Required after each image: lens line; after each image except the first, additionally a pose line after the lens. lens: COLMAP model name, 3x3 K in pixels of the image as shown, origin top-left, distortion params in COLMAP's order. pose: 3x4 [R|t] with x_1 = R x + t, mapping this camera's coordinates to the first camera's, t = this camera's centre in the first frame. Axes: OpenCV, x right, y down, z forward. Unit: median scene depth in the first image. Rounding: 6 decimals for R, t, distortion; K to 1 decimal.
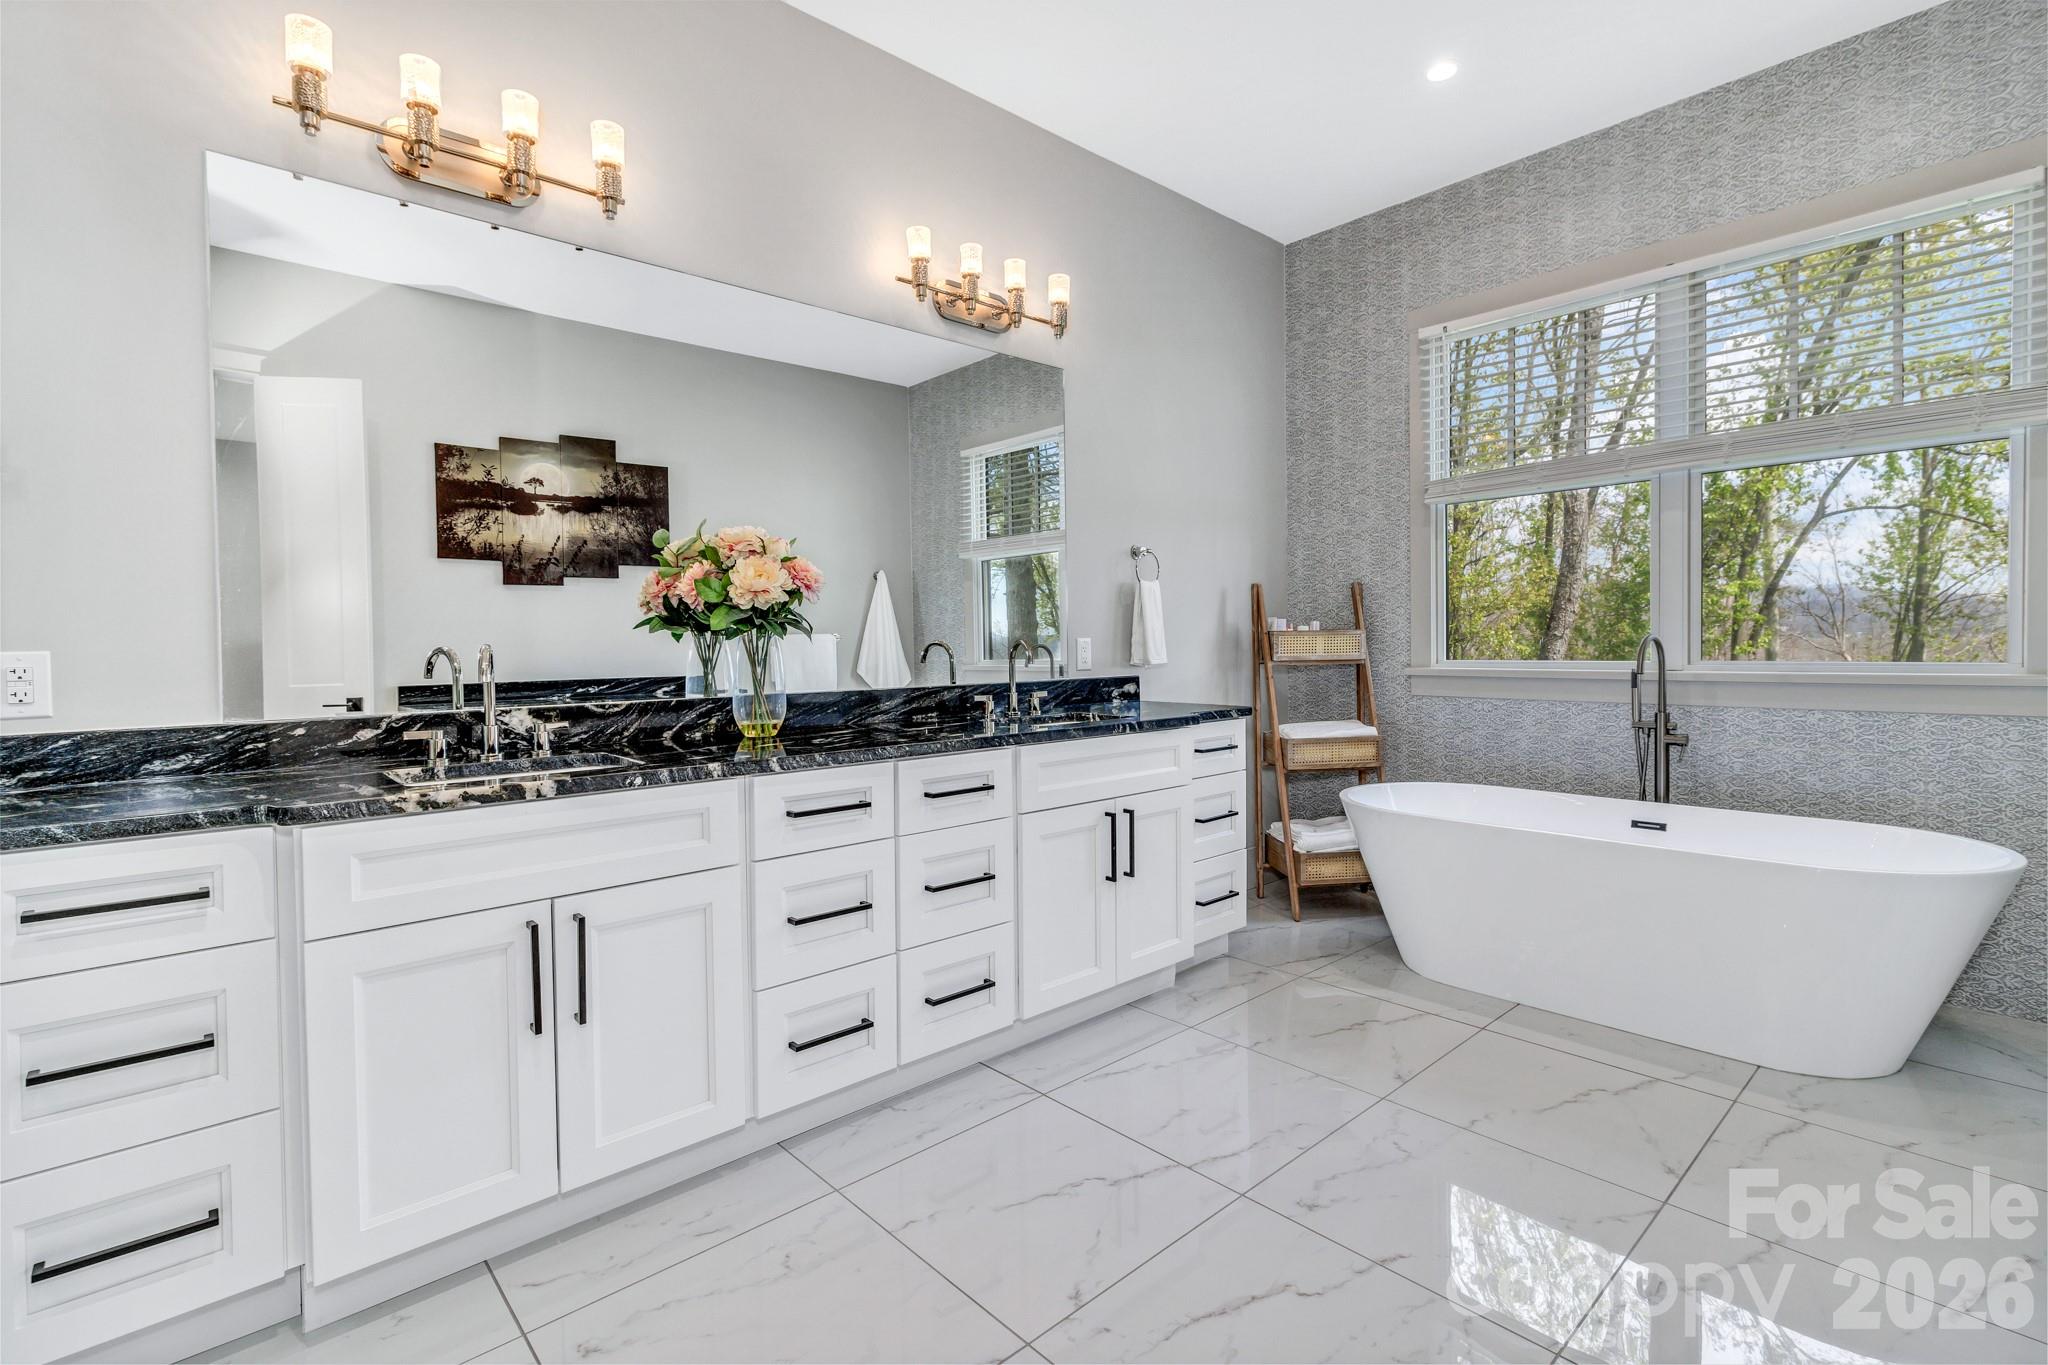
lens RADIAL K [[943.9, 0, 1017.2], [0, 943.9, 675.1], [0, 0, 1]] dist [-0.000126, -0.000401]
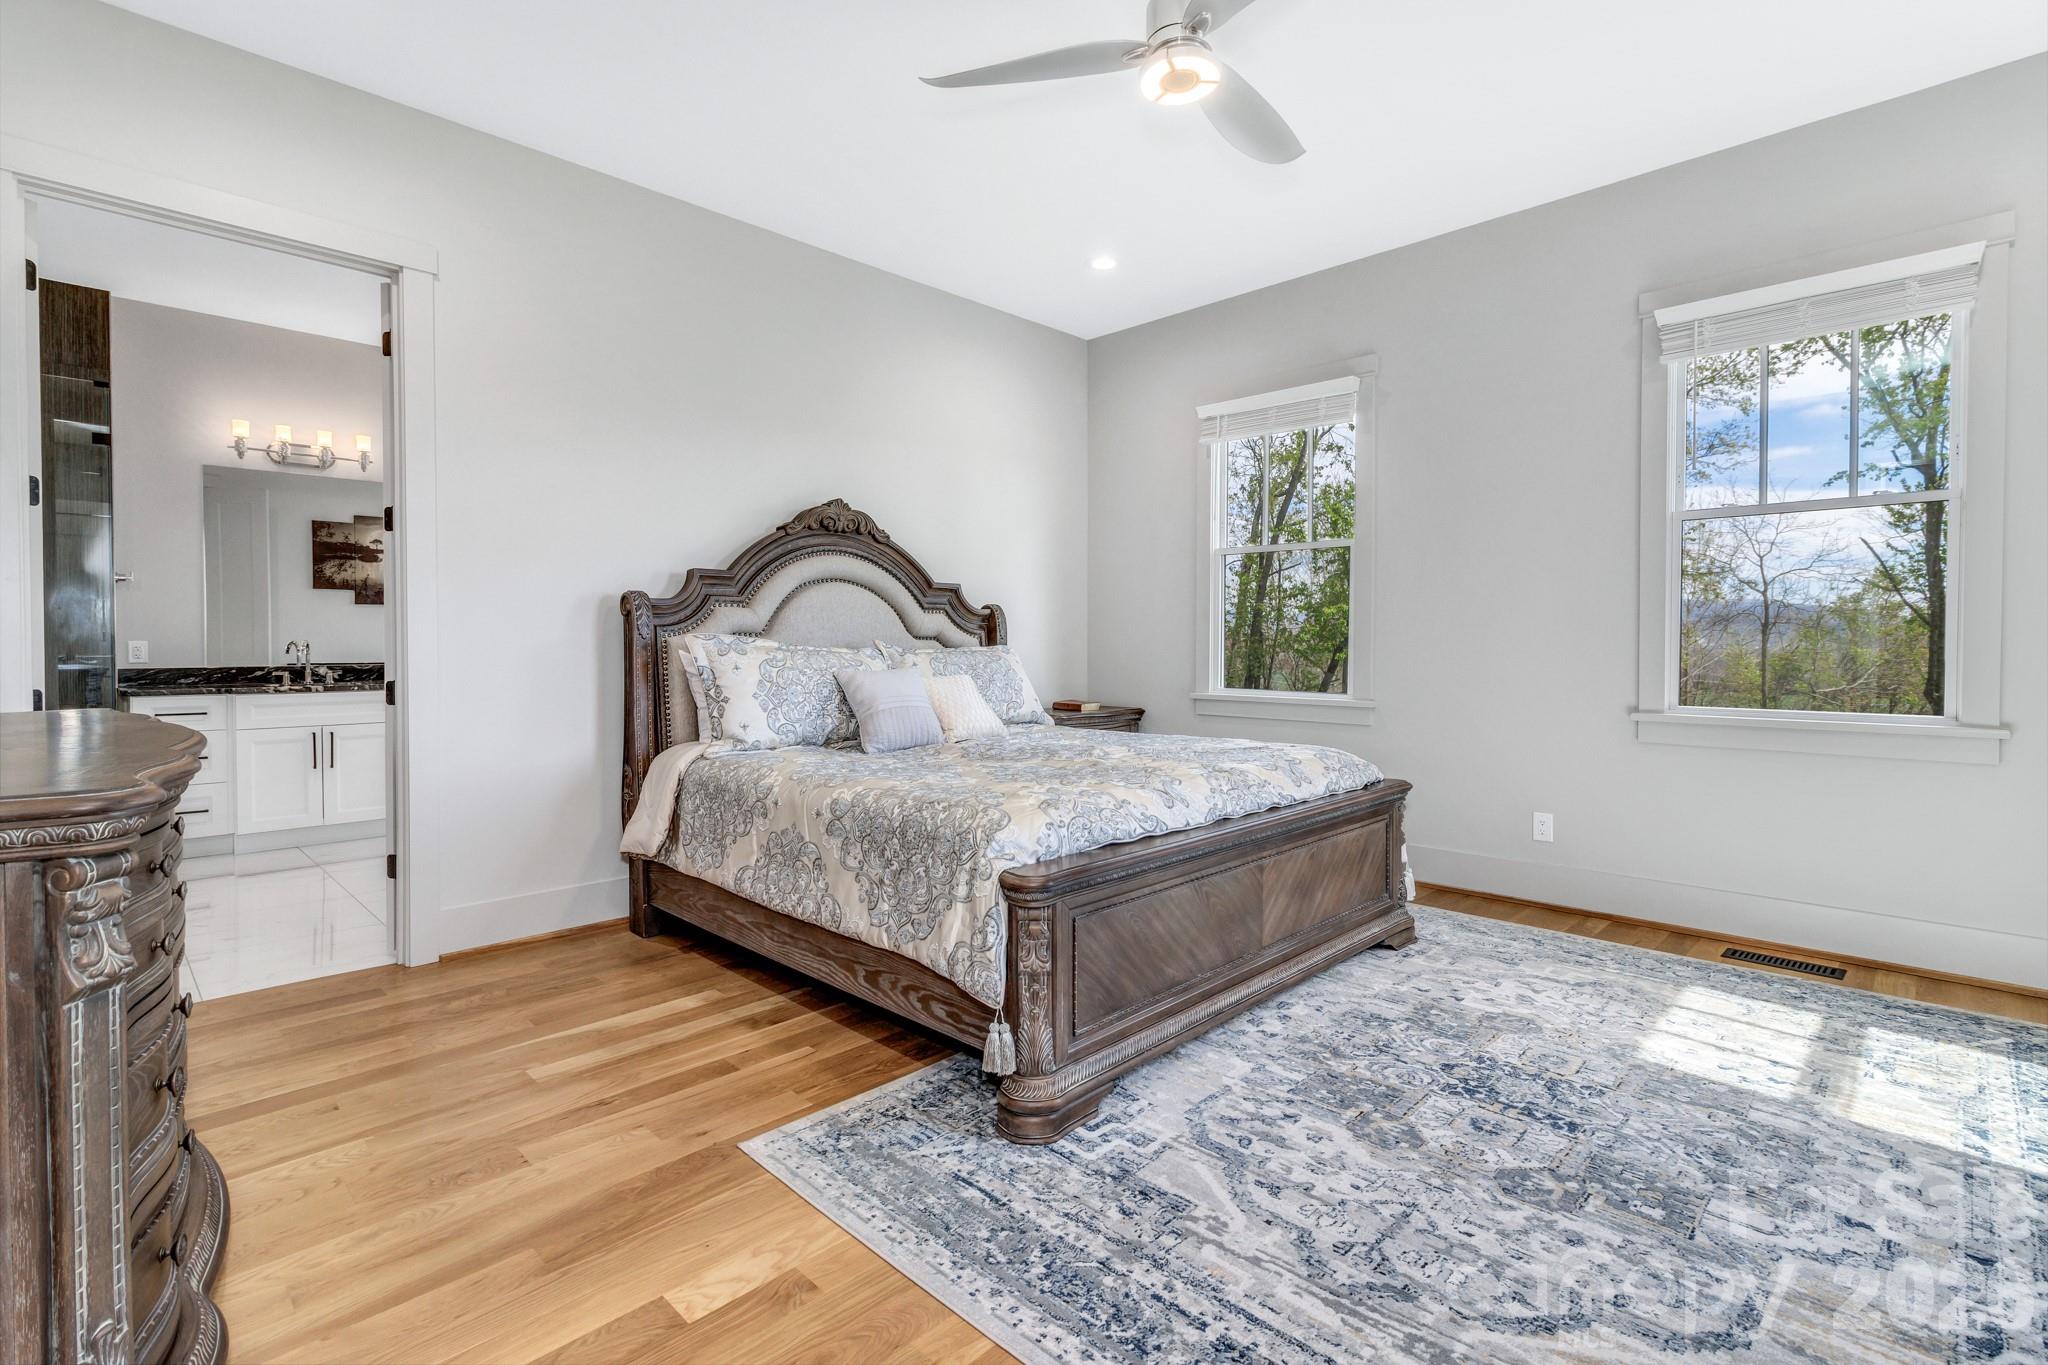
lens RADIAL K [[943.9, 0, 1031.4], [0, 943.9, 671.5], [0, 0, 1]] dist [-0.000126, -0.000401]
pose [[0.997909, 0.009105, 0.063984, 0.561771], [-0.008932, 0.999956, -0.003000, 0.018670], [-0.064009, 0.002423, 0.997946, -0.767975]]
